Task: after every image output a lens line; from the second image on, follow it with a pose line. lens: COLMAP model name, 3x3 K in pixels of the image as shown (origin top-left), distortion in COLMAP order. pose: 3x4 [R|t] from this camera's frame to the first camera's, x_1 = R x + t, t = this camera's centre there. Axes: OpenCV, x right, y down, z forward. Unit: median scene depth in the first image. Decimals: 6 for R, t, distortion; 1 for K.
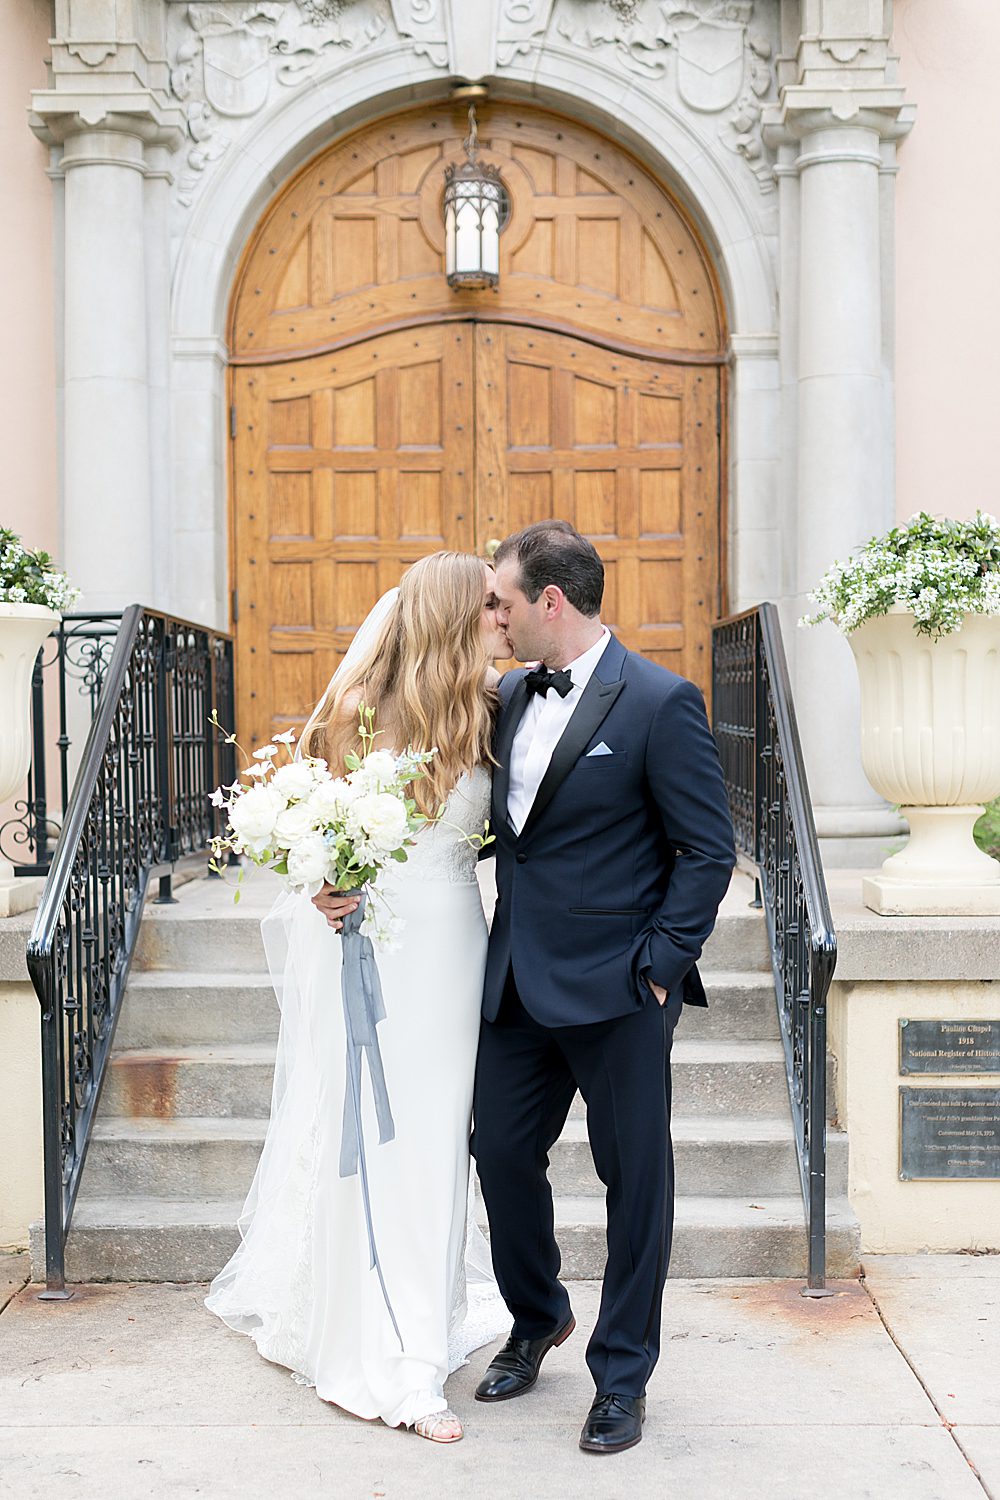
lens RADIAL K [[2432.5, 0, 502.6], [0, 2432.5, 867.7], [0, 0, 1]] dist [-0.015319, 0.164016]
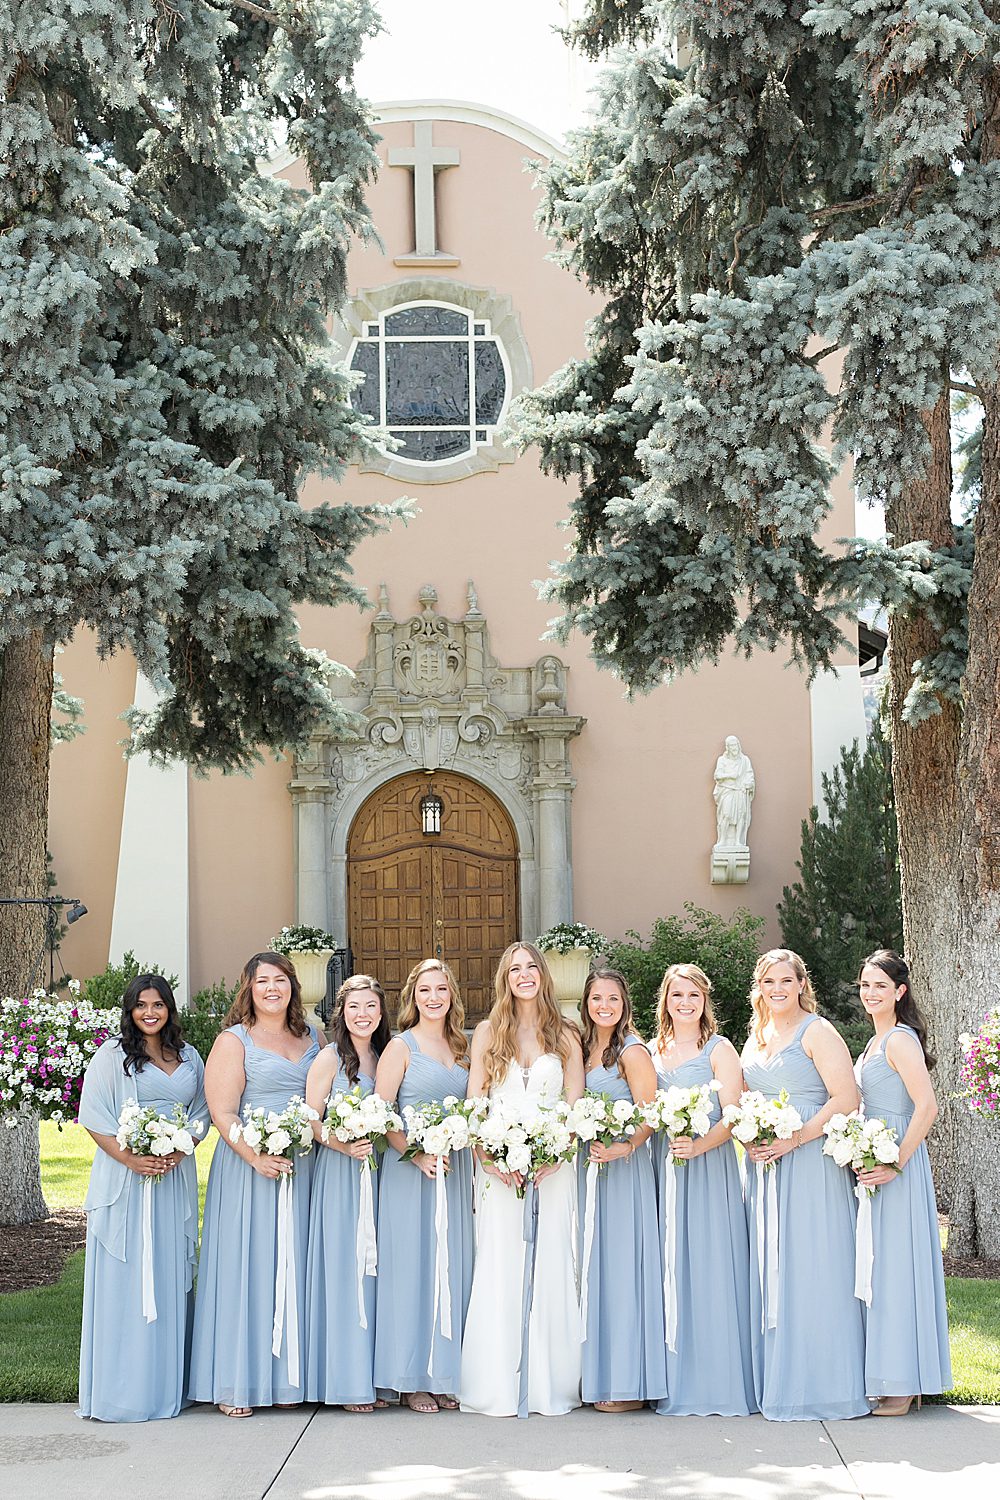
lens RADIAL K [[2432.5, 0, 502.6], [0, 2432.5, 867.7], [0, 0, 1]] dist [-0.015319, 0.164016]
pose [[0.997990, -0.009101, 0.062710, -0.112137], [0.016641, 0.992539, -0.120783, 0.159336], [-0.061143, 0.121584, 0.990696, -1.938570]]
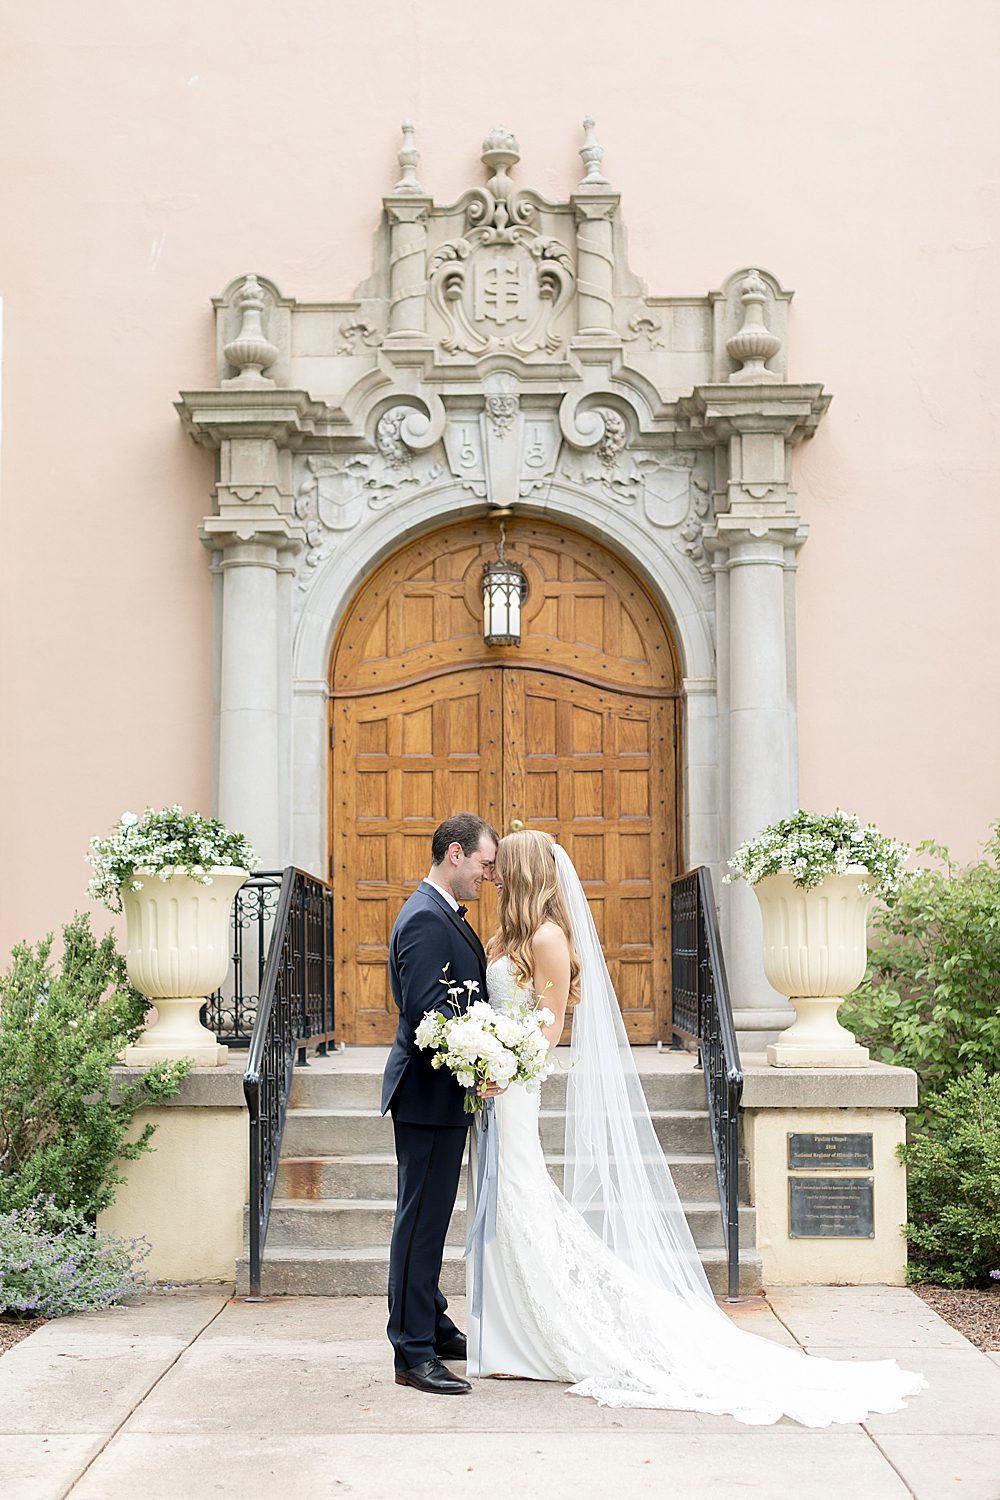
lens RADIAL K [[2432.5, 0, 502.6], [0, 2432.5, 867.7], [0, 0, 1]] dist [-0.015319, 0.164016]
pose [[0.999867, 0.000346, 0.016325, -0.035588], [0.001355, 0.994568, -0.104078, 0.040542], [-0.016272, 0.104086, 0.994435, -0.410299]]
